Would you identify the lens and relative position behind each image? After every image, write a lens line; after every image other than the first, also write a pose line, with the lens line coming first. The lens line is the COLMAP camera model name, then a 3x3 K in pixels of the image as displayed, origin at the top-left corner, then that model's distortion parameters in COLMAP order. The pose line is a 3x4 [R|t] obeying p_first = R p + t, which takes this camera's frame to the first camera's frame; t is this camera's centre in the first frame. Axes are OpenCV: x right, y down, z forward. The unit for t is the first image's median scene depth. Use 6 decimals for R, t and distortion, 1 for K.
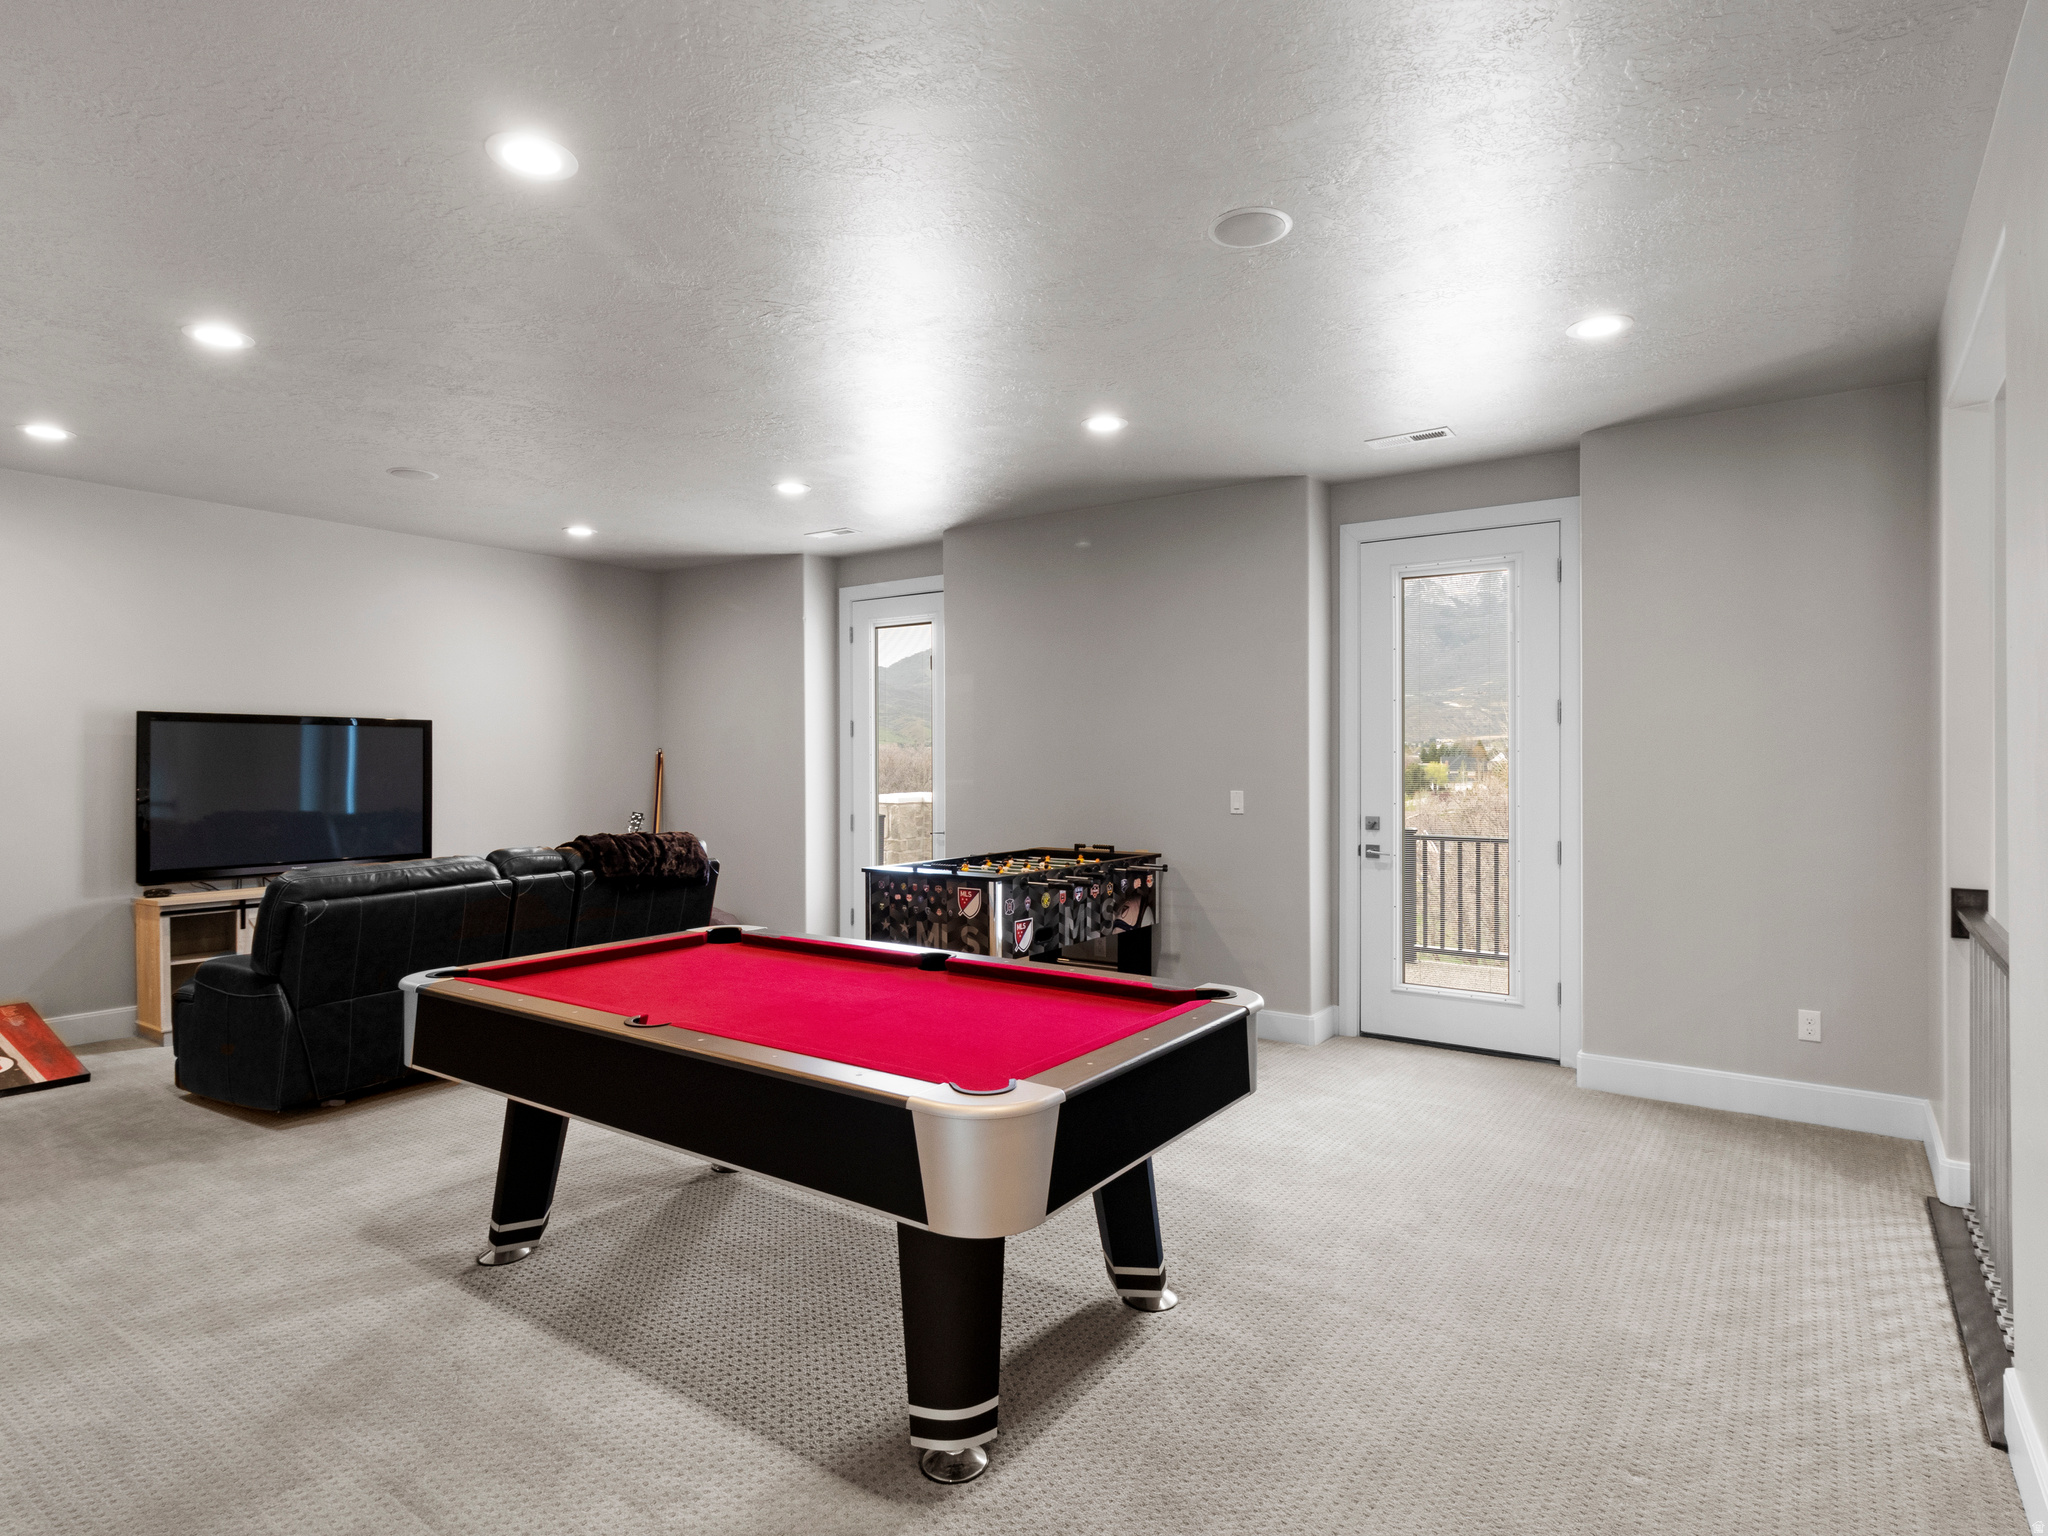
lens RADIAL K [[1131.9, 0, 1024.0], [0, 1131.9, 768.0], [0, 0, 1]] dist [-0.000471, 0.000638]
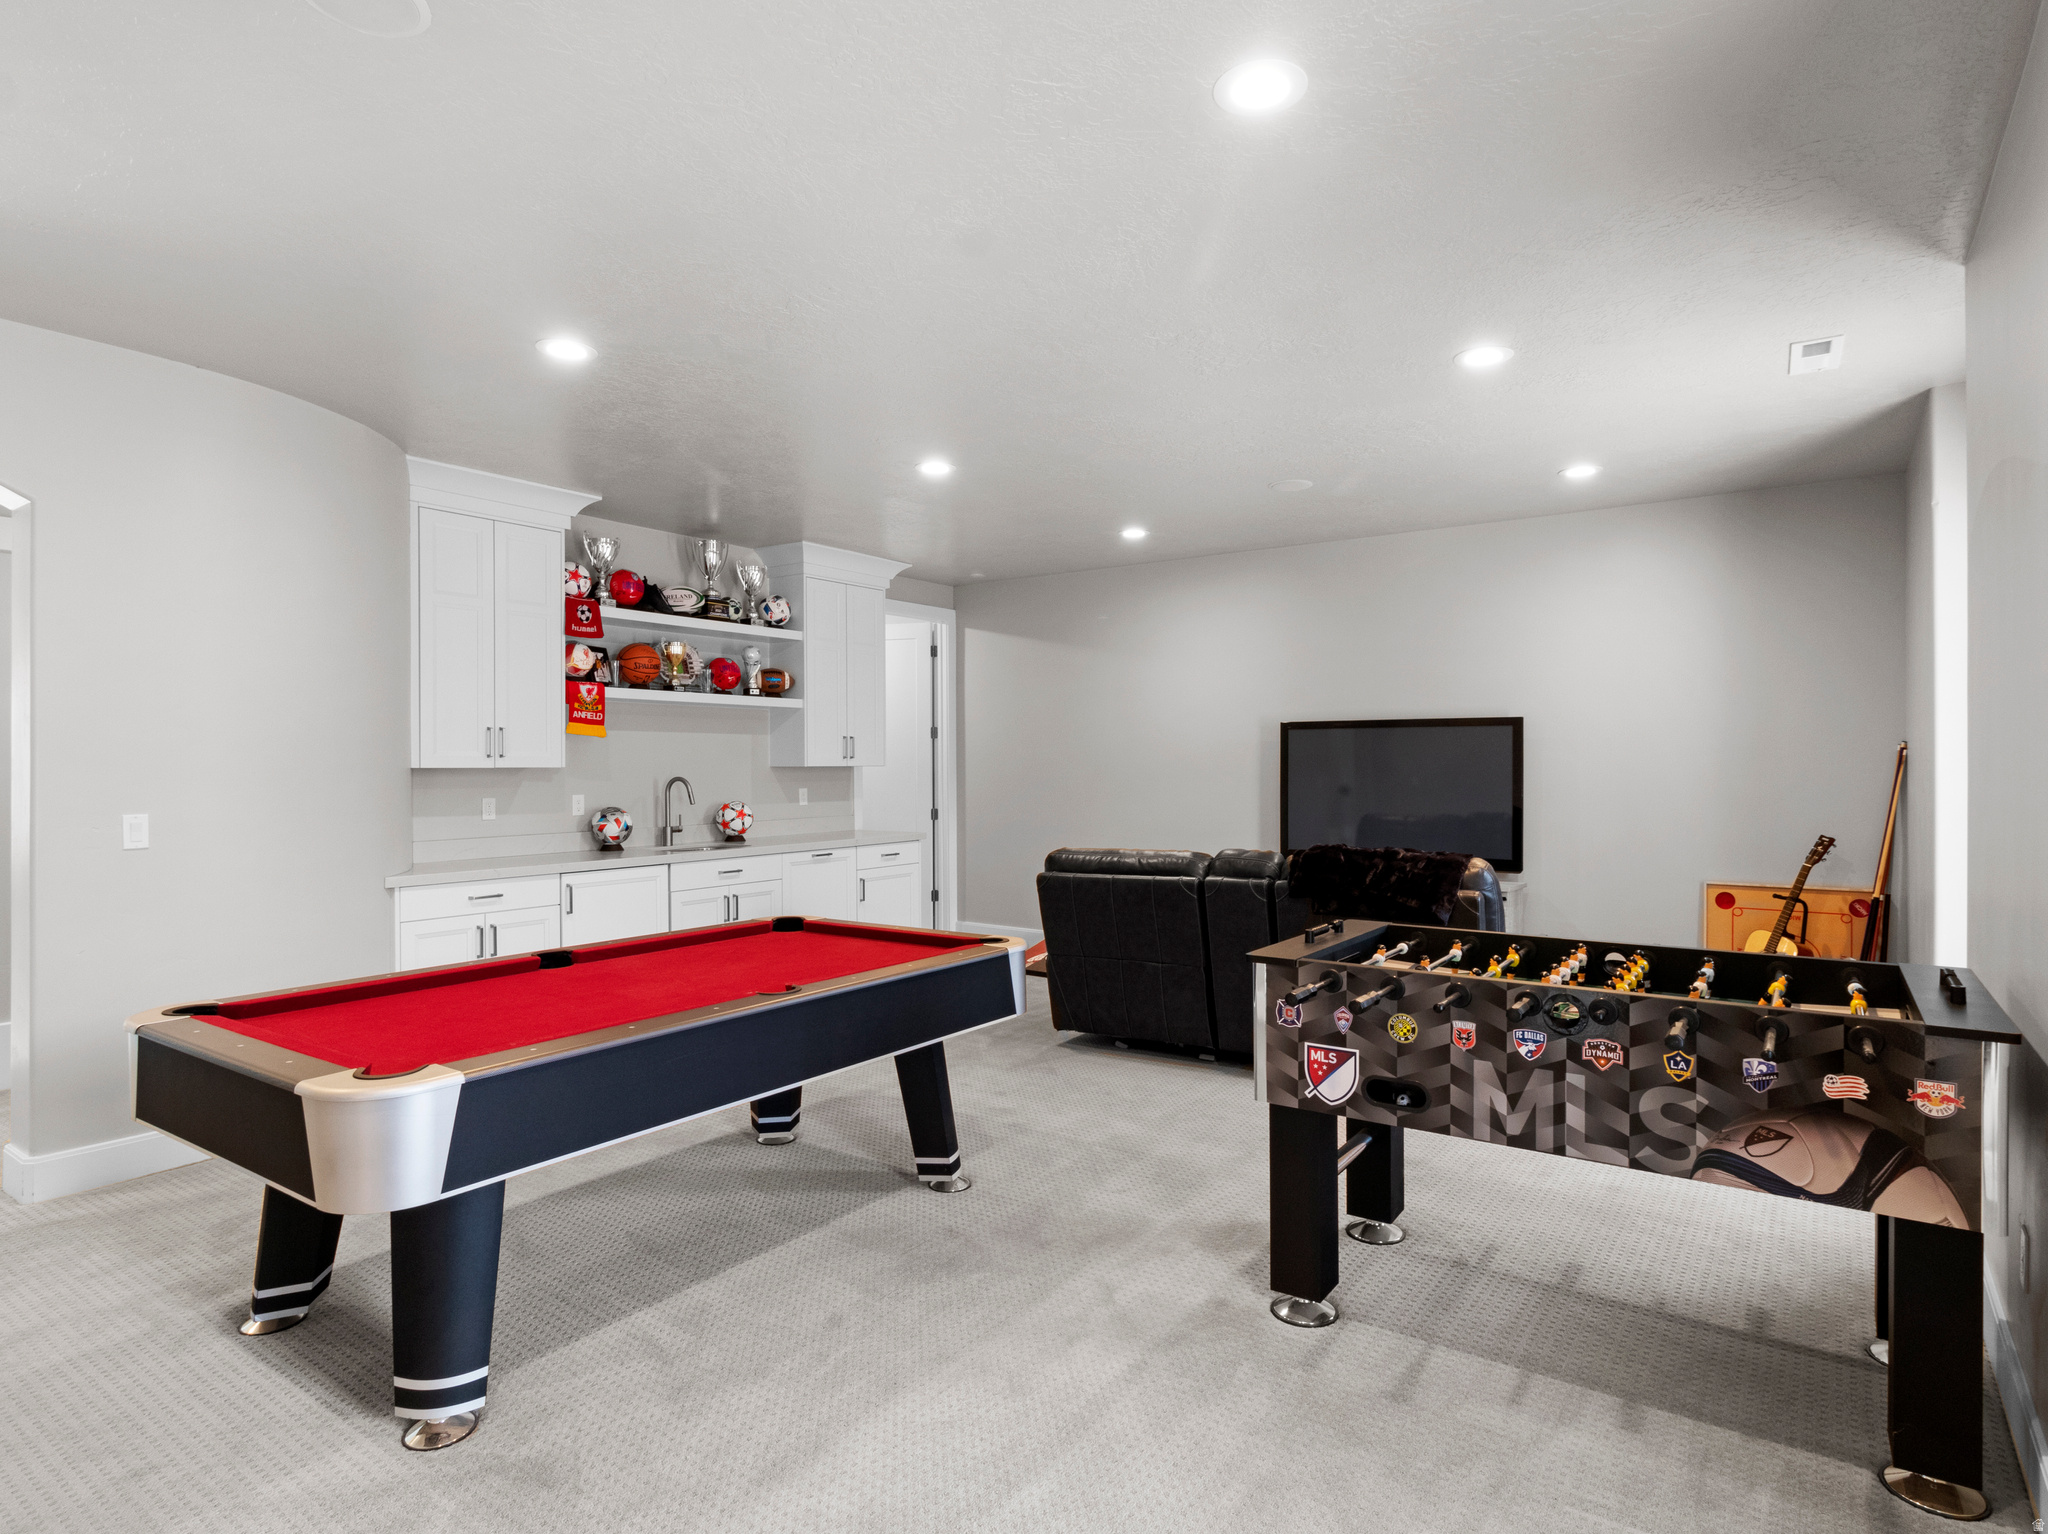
lens RADIAL K [[1096.1, 0, 1024.0], [0, 1096.1, 767.0], [0, 0, 1]] dist [0.006243, 0.001034]
pose [[-0.002828, 0.001861, -0.999994, 0.509852], [-0.000954, 0.999998, 0.001864, -0.003447], [0.999996, 0.000959, -0.002826, 0.808900]]
